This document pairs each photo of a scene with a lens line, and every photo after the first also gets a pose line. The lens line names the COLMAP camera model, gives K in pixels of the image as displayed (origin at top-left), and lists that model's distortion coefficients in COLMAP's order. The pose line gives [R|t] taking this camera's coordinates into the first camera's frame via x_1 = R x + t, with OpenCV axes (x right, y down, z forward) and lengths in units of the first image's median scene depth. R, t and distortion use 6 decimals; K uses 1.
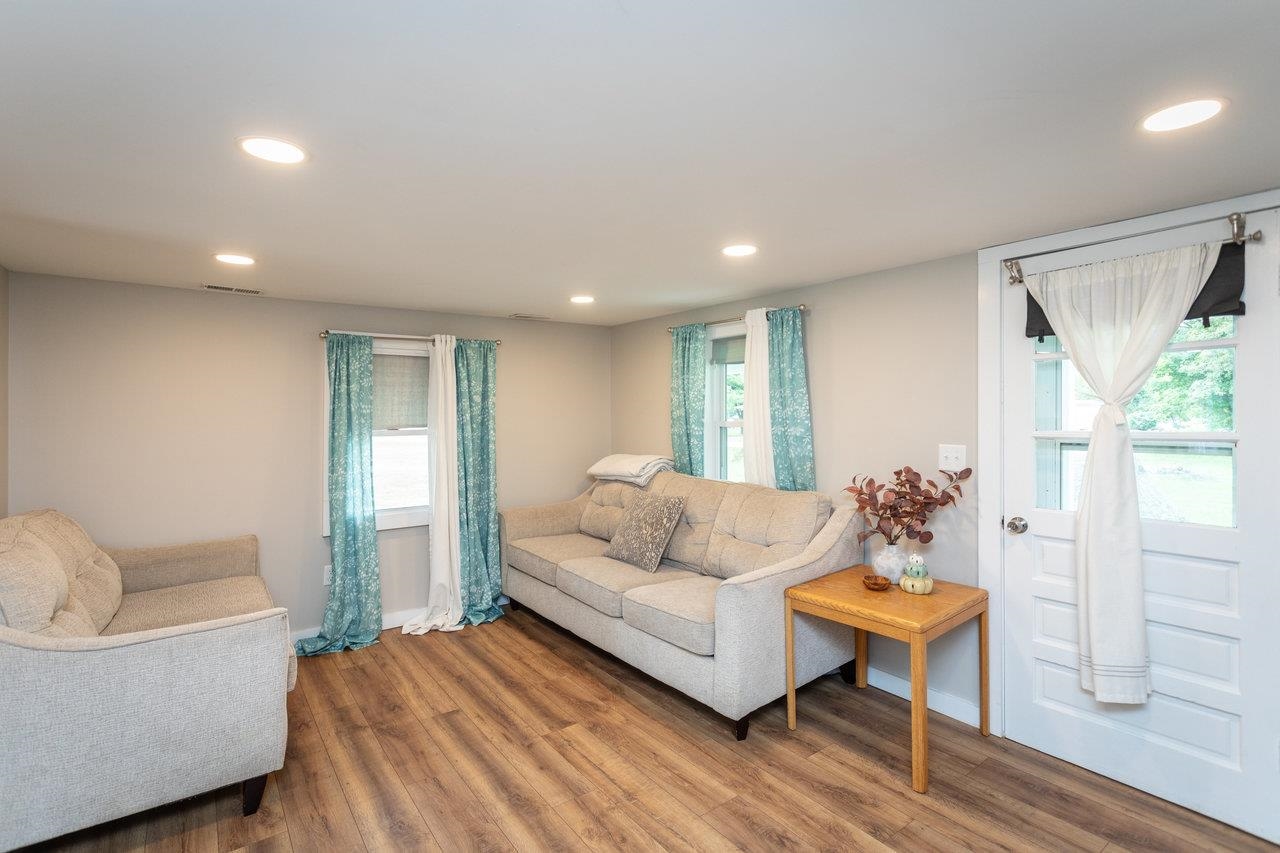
lens RADIAL K [[625.8, 0, 625.5], [0, 625.8, 399.3], [0, 0, 1]] dist [-0.003401, 0.002757]
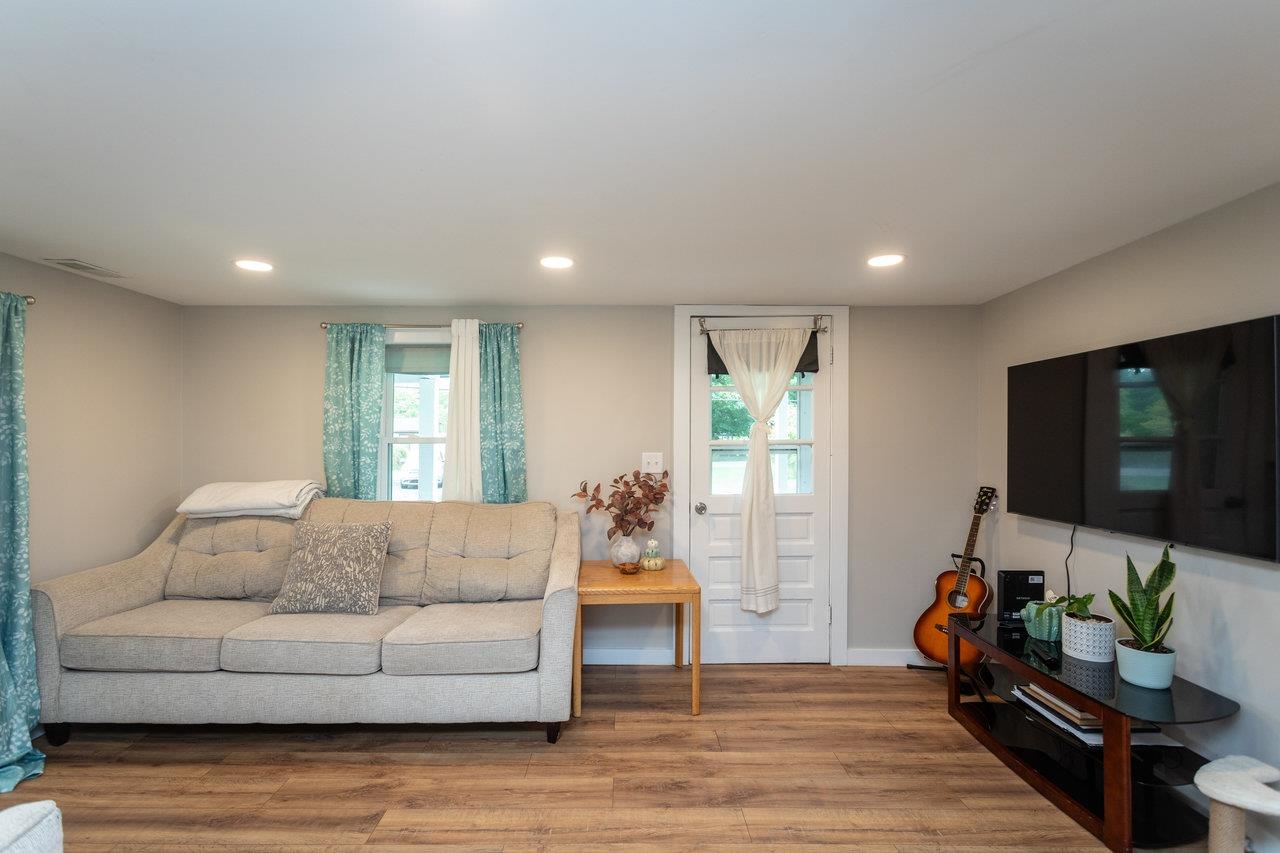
lens RADIAL K [[625.8, 0, 639.9], [0, 625.8, 433.9], [0, 0, 1]] dist [-0.003401, 0.002757]
pose [[0.568888, 0.012574, 0.822319, -0.456427], [-0.018778, 0.999821, -0.002297, 0.031508], [-0.822201, -0.014135, 0.569022, 0.242827]]
